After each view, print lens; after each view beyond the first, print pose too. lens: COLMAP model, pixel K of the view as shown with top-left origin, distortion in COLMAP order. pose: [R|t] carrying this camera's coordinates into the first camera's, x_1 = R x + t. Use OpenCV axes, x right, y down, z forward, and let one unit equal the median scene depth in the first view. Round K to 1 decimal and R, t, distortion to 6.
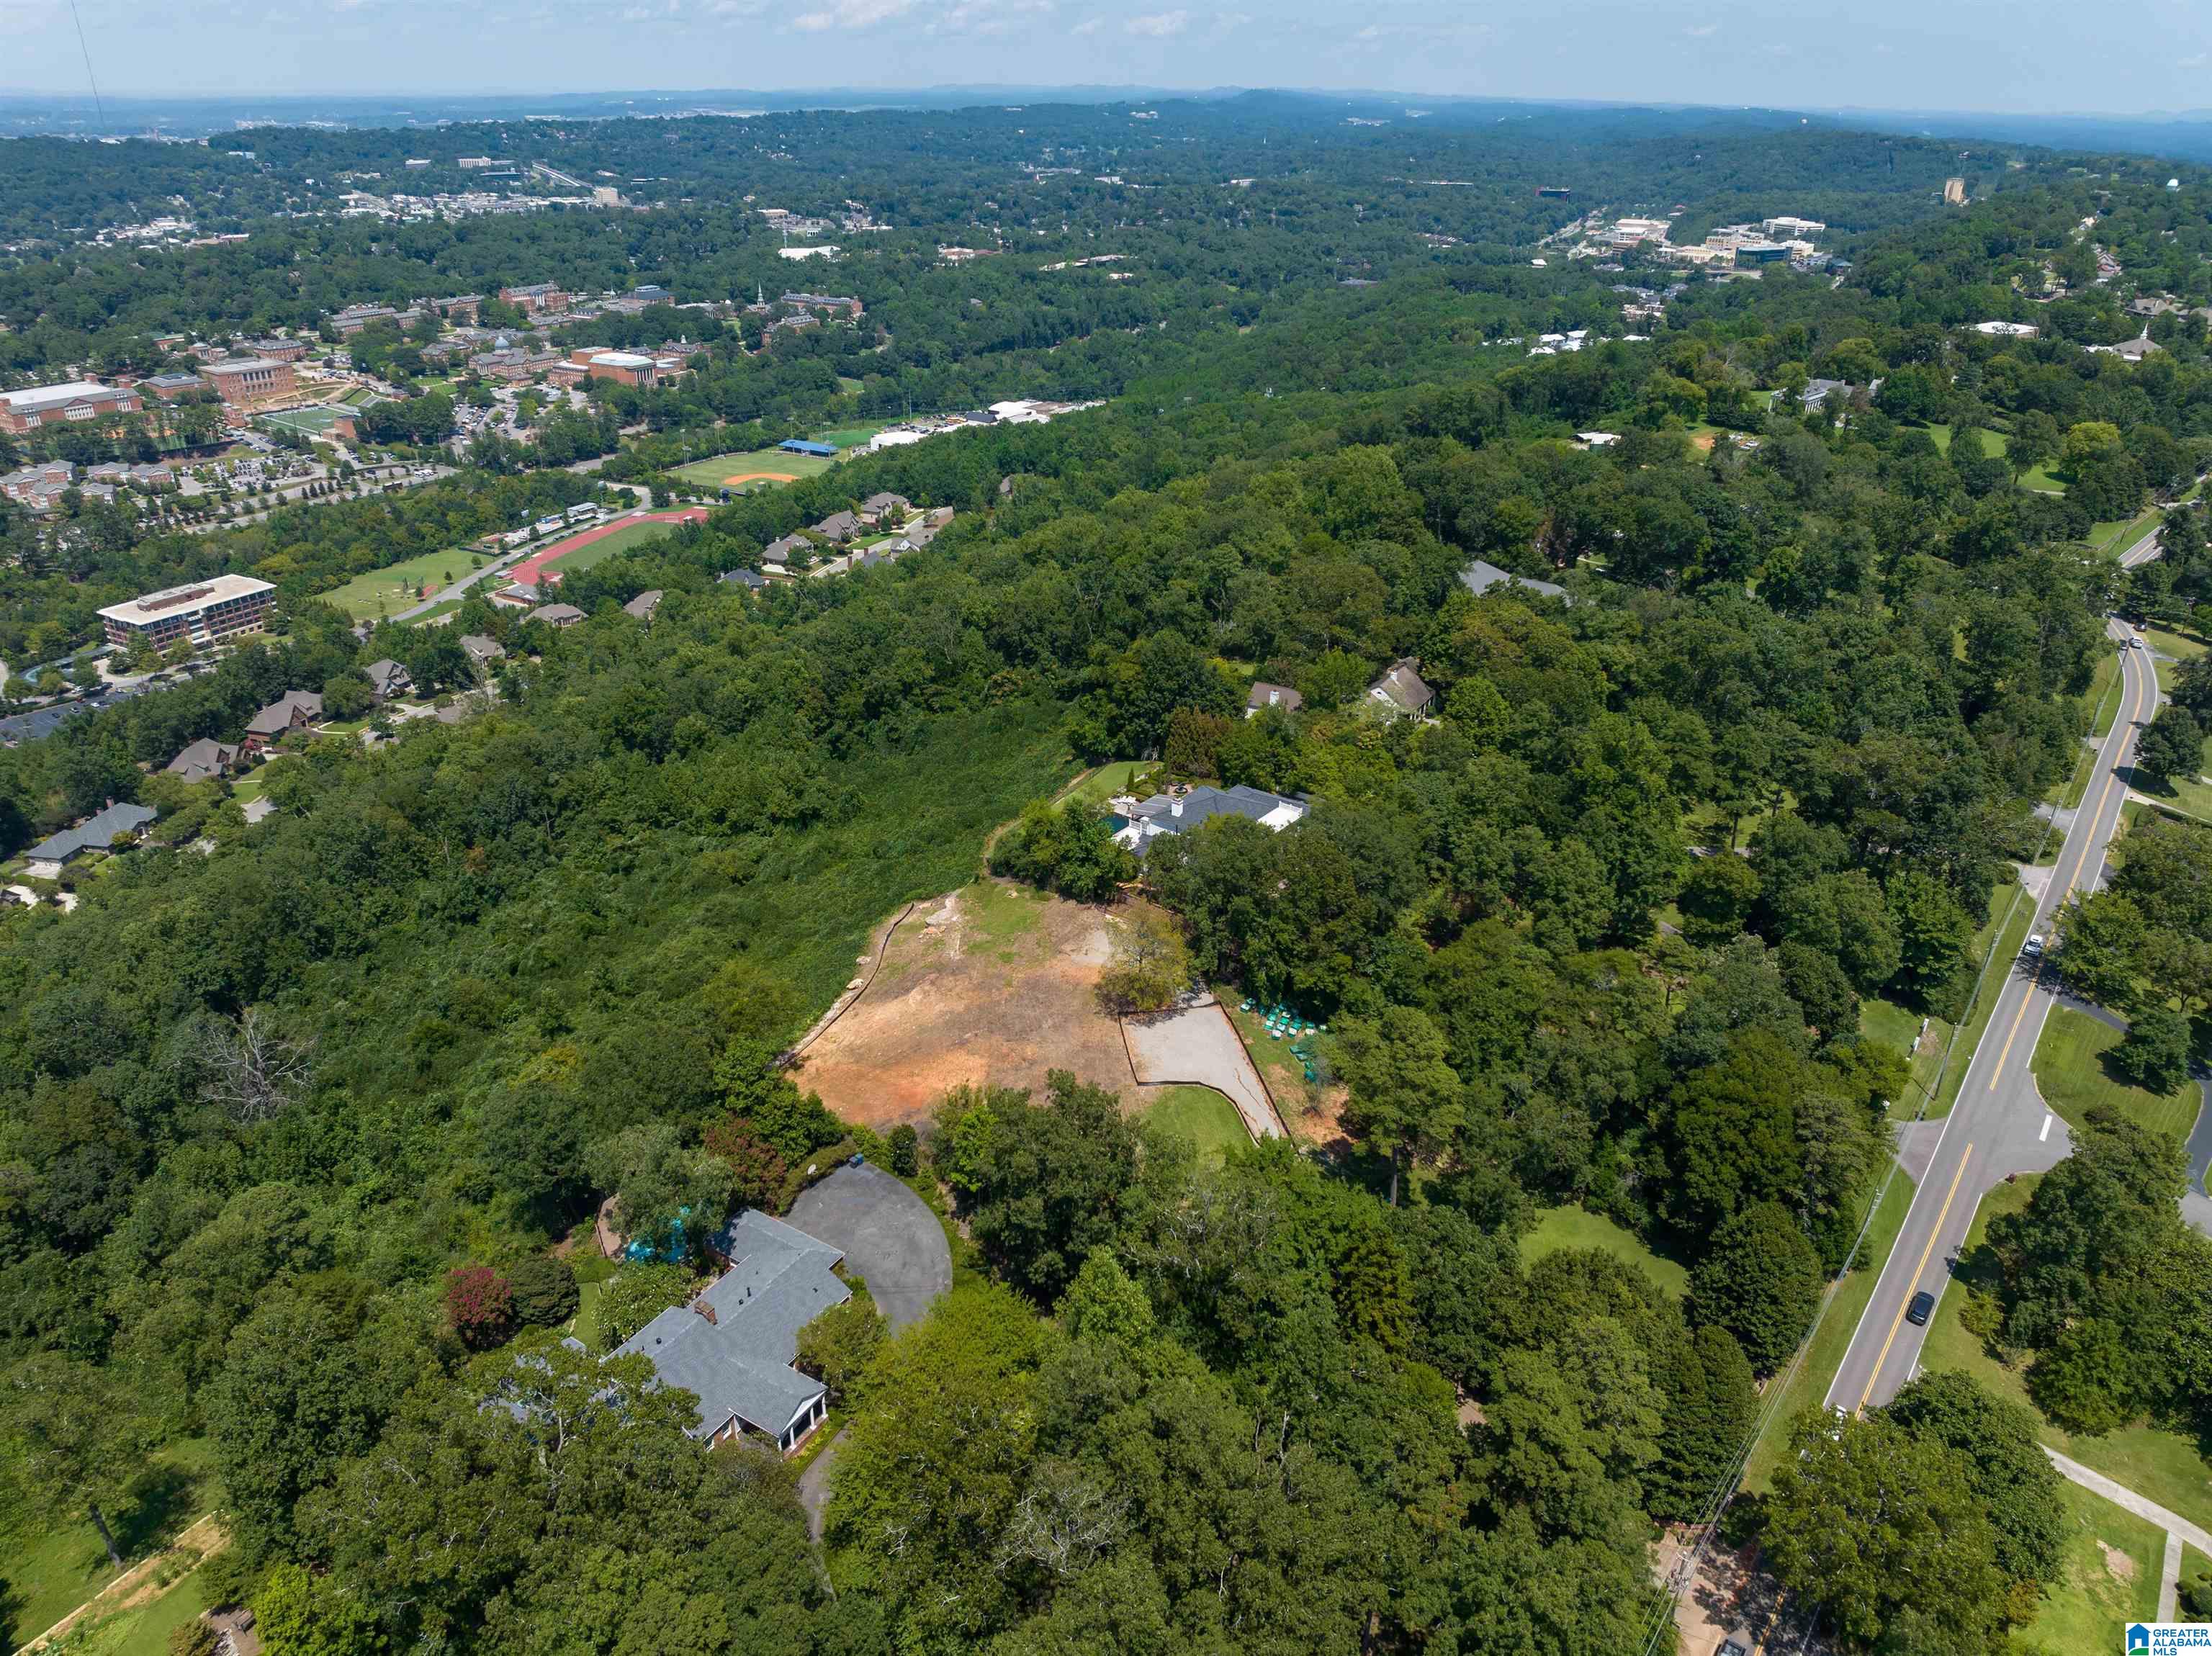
lens RADIAL K [[1563.3, 0, 1106.0], [0, 1563.3, 828.0], [0, 0, 1]] dist [-0.032316, -0.006660]
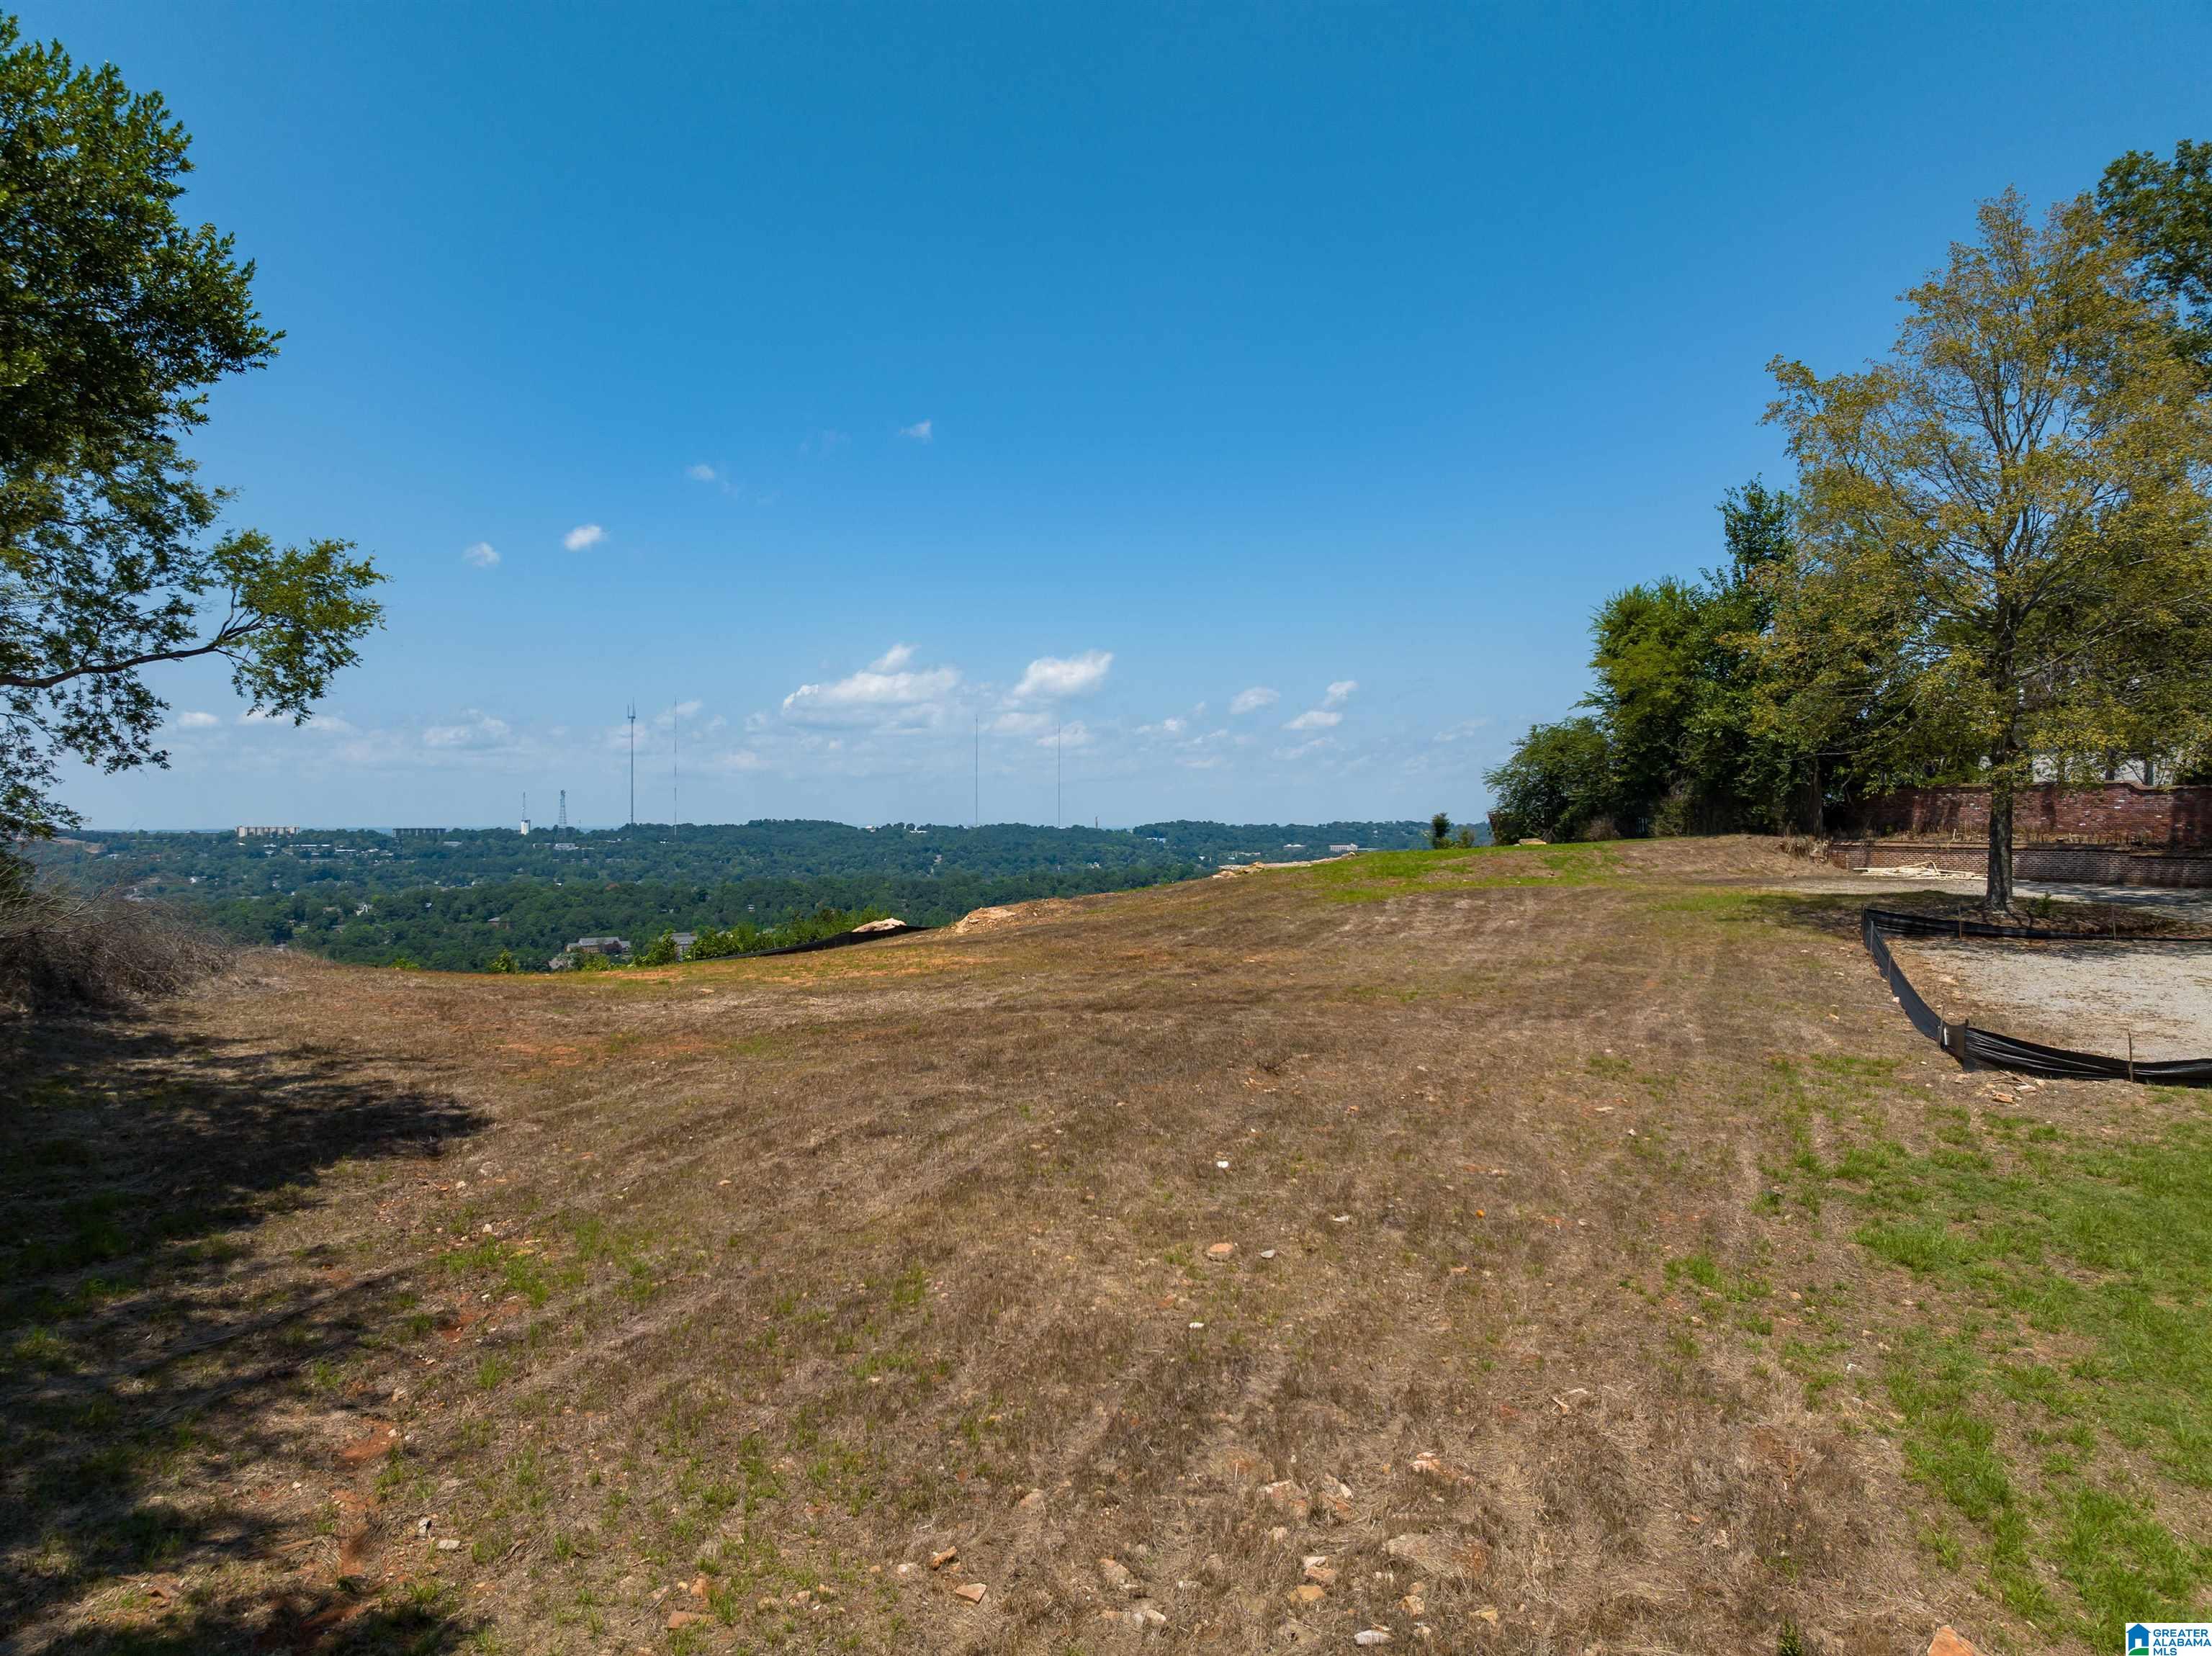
lens RADIAL K [[1563.3, 0, 1106.0], [0, 1563.3, 828.0], [0, 0, 1]] dist [-0.032316, -0.006660]
pose [[0.867101, -0.004727, -0.498110, 0.002217], [-0.210079, 0.903210, -0.374272, 0.028508], [0.451667, 0.429174, 0.782181, 0.122512]]
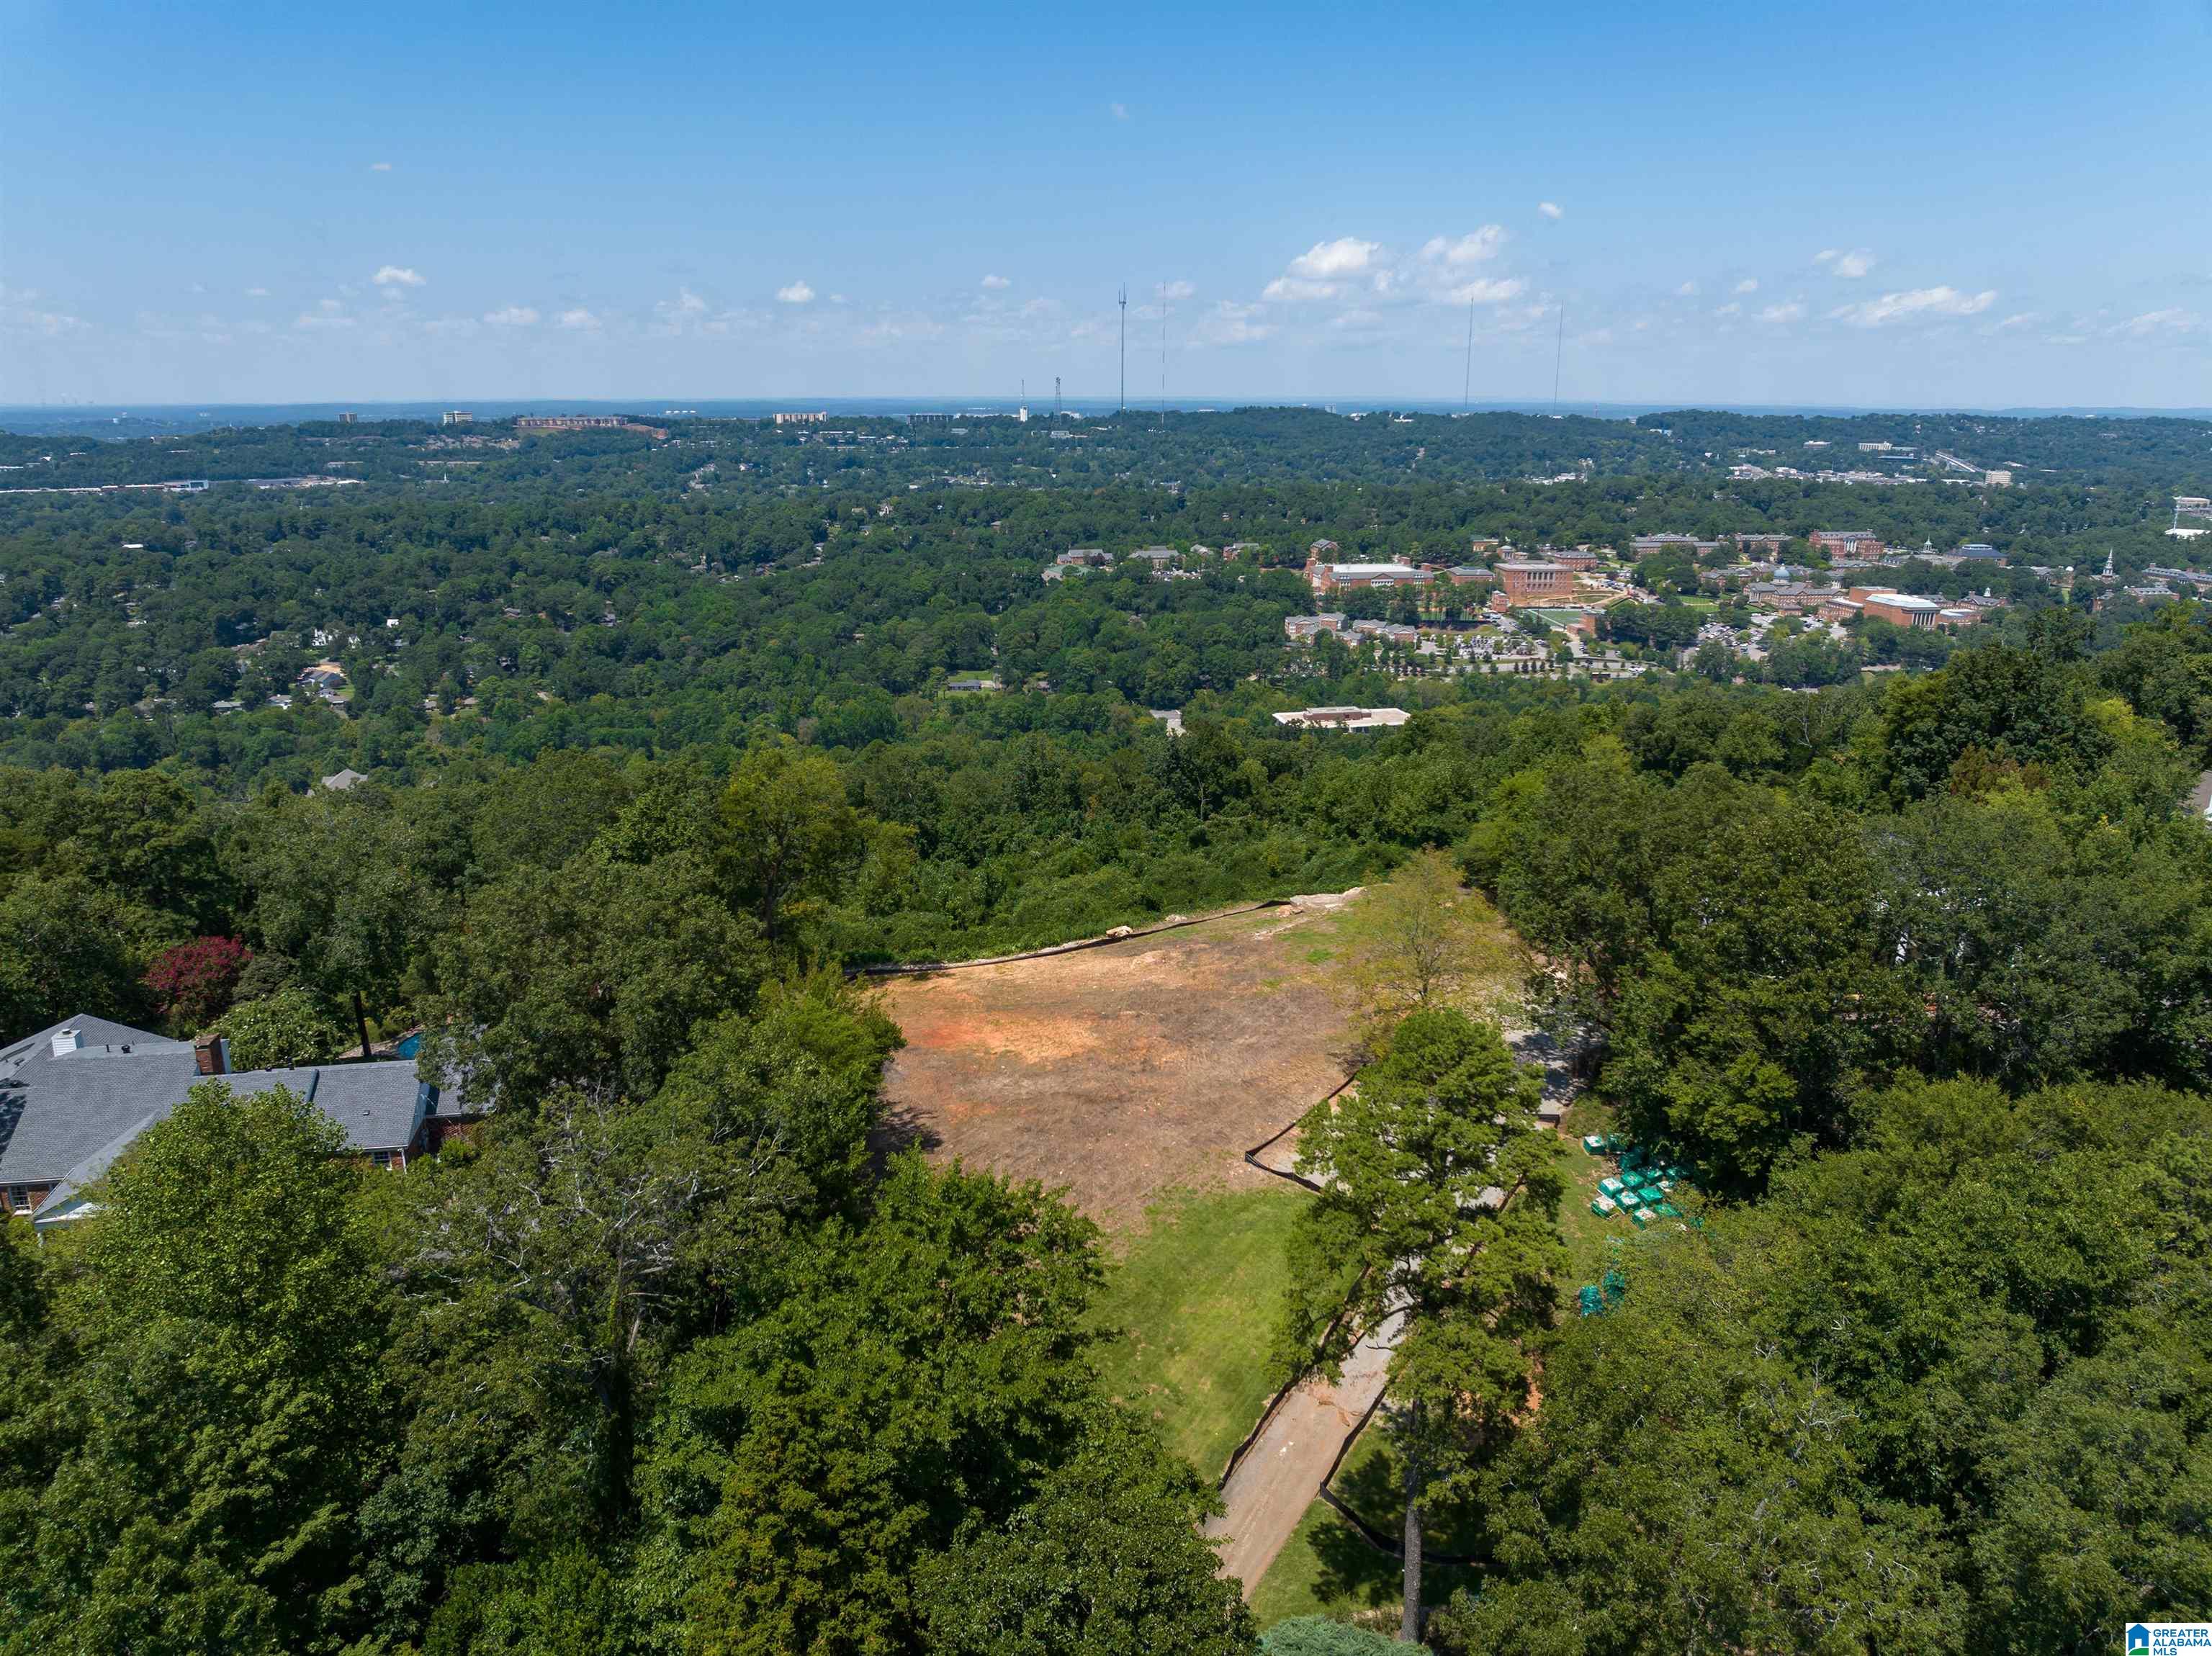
lens RADIAL K [[1563.3, 0, 1106.0], [0, 1563.3, 828.0], [0, 0, 1]] dist [-0.032316, -0.006660]
pose [[0.675394, 0.195341, -0.711115, 0.045593], [-0.318968, 0.946796, -0.042864, 0.013769], [0.664908, 0.255773, 0.701768, 0.081323]]
